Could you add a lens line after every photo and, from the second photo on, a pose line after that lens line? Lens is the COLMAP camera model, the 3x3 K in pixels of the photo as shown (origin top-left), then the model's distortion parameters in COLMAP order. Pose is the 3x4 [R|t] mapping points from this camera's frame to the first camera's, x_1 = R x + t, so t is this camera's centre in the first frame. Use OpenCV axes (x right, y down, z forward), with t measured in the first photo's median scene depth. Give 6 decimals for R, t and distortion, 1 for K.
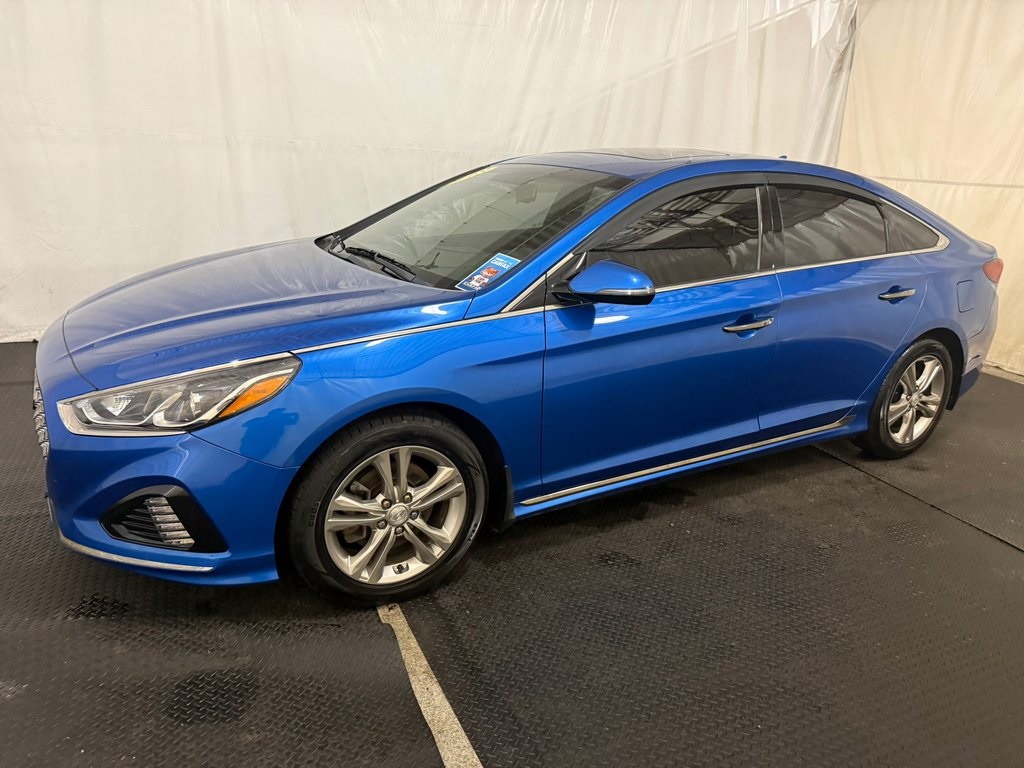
lens RADIAL K [[698.4, 0, 513.8], [0, 698.4, 396.4], [0, 0, 1]] dist [0.007362, -0.004549]
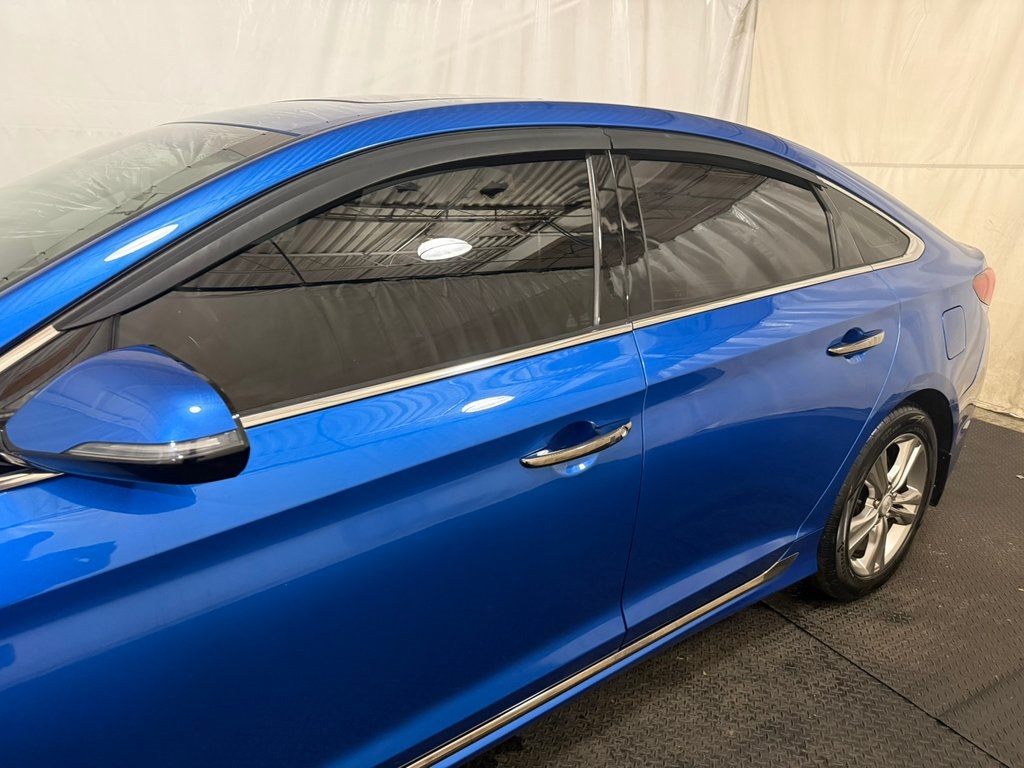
lens RADIAL K [[672.6, 0, 511.2], [0, 672.6, 397.4], [0, 0, 1]] dist [0.049926, -0.094922]
pose [[0.995199, -0.055778, 0.080418, 0.200975], [0.055660, 0.998443, 0.003712, -0.109259], [-0.080499, 0.000782, 0.996754, 0.430482]]
